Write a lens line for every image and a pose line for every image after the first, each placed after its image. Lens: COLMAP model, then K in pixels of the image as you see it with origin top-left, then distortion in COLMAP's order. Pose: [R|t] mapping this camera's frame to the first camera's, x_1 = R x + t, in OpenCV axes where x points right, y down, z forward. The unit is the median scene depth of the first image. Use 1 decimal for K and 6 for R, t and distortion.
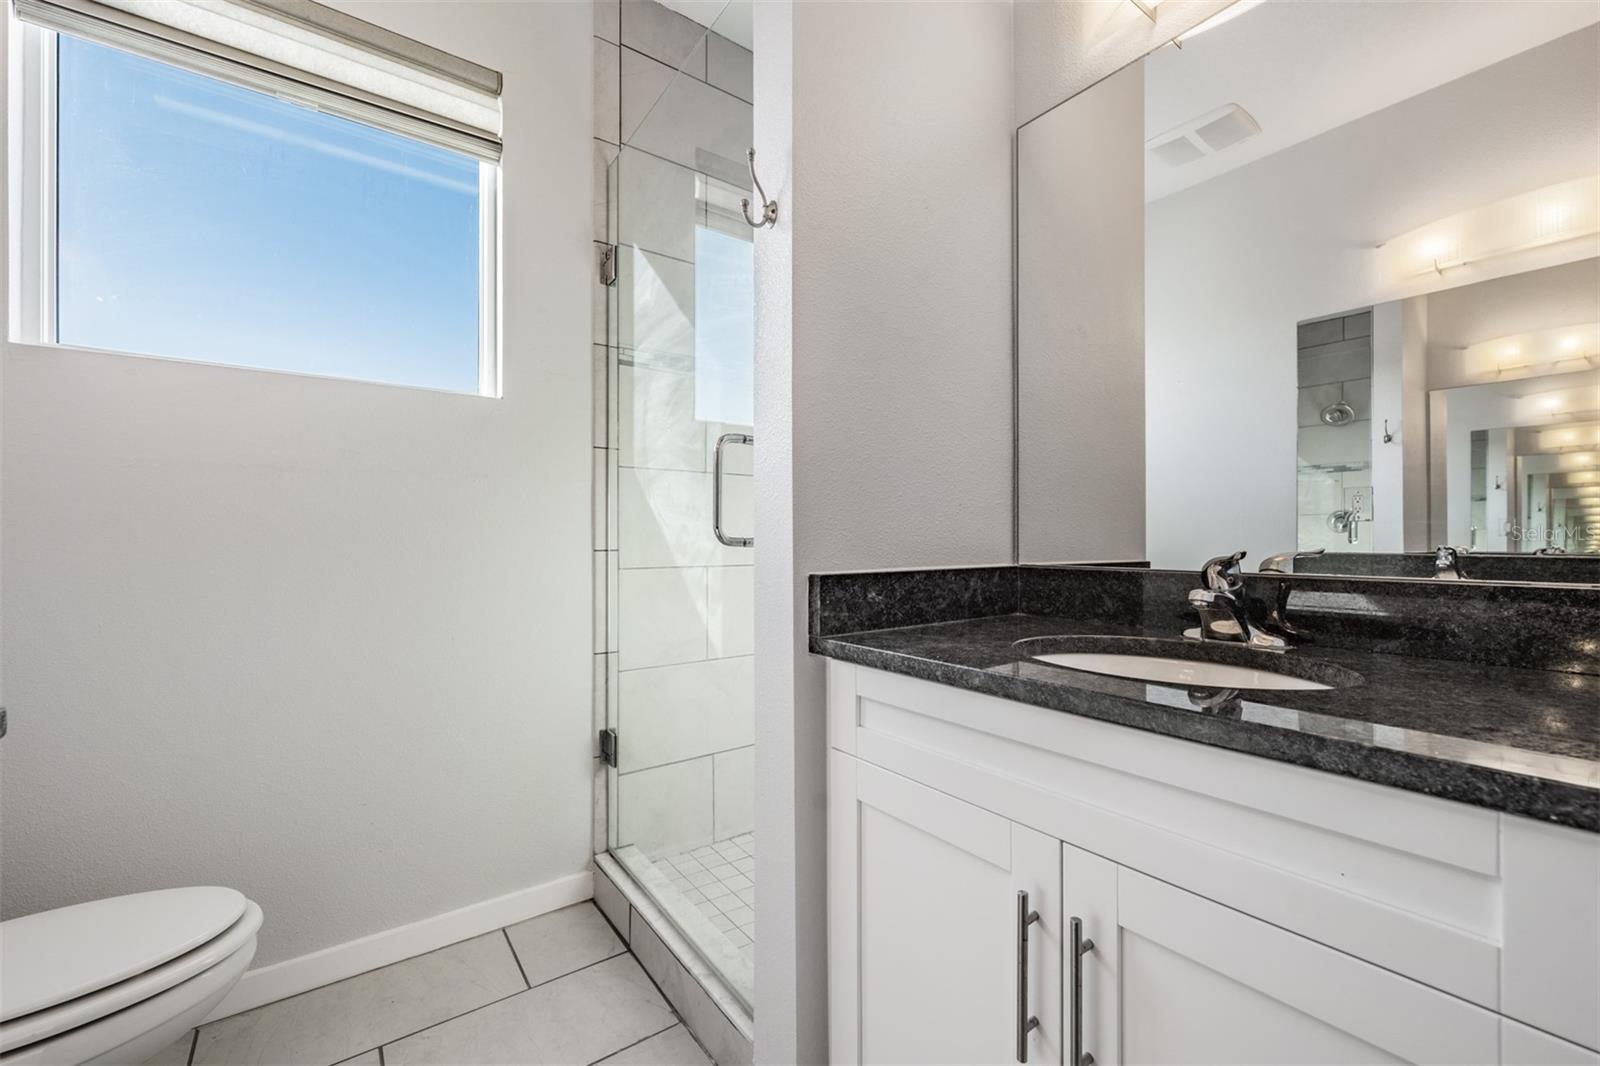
lens RADIAL K [[661.6, 0, 798.7], [0, 661.6, 543.2], [0, 0, 1]] dist [-0.010283, -0.000228]
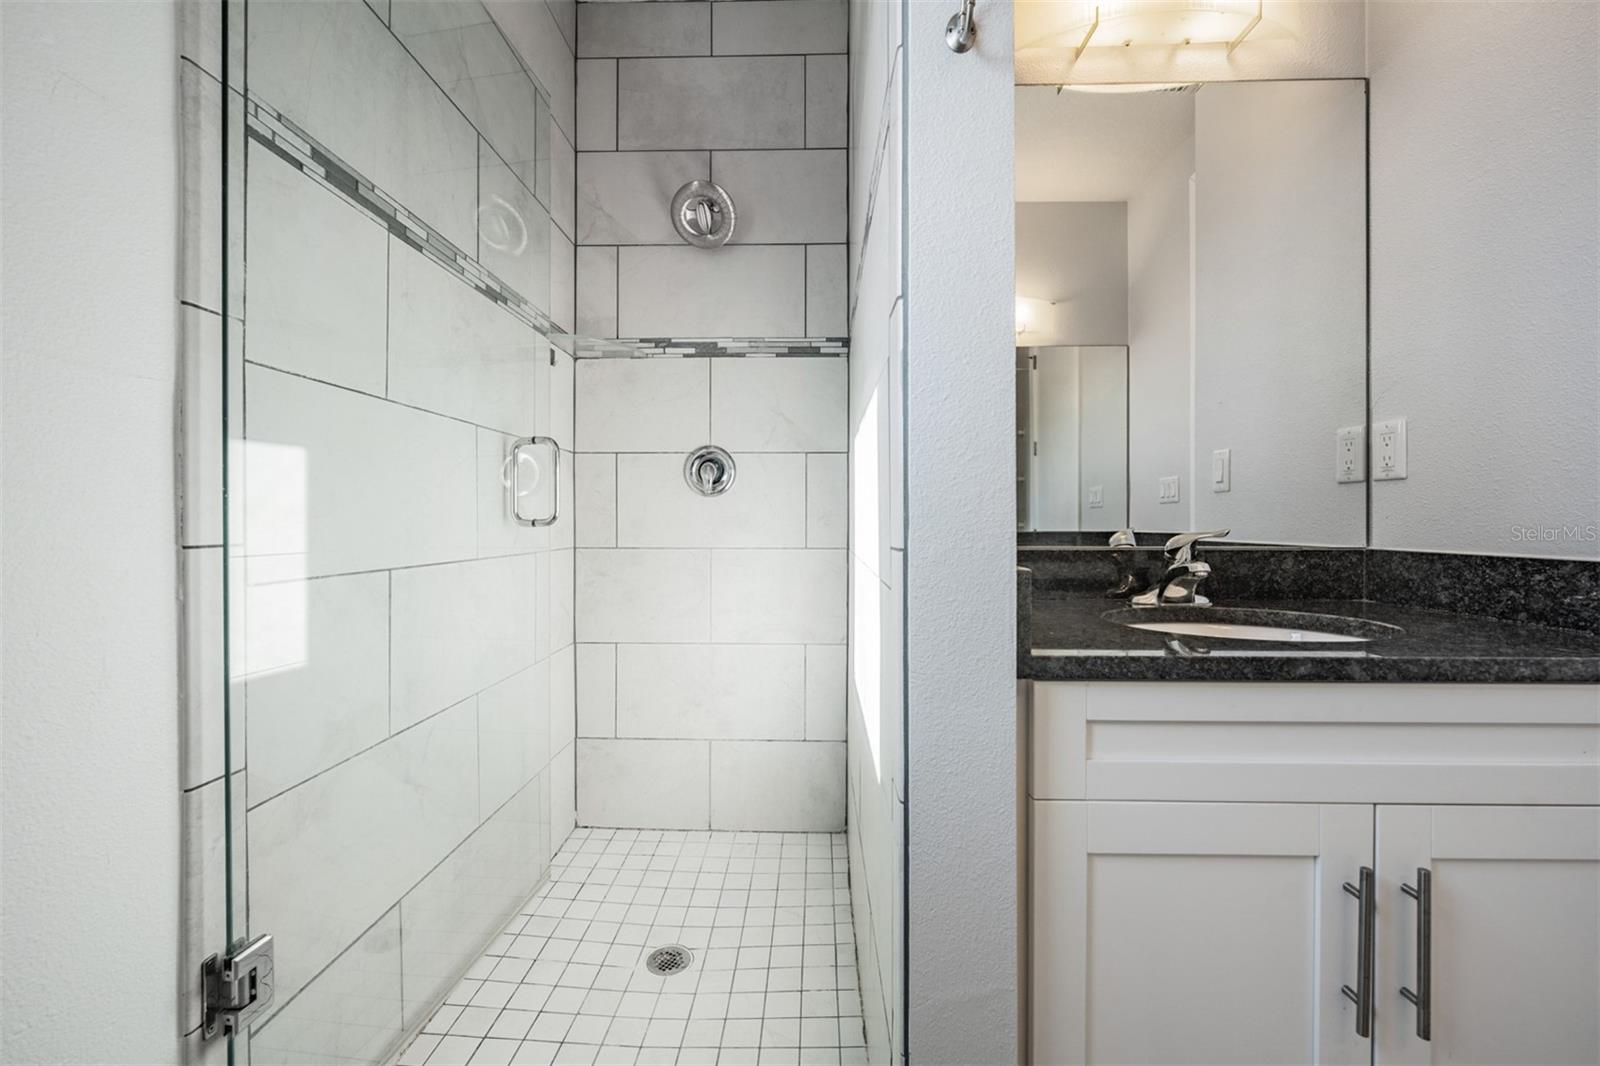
lens RADIAL K [[661.6, 0, 800.5], [0, 661.6, 525.6], [0, 0, 1]] dist [-0.010283, -0.000228]
pose [[0.614294, -0.009262, 0.789023, -0.860532], [0.005109, 0.999957, 0.007760, -0.009901], [-0.789061, -0.000736, 0.614314, 0.925917]]
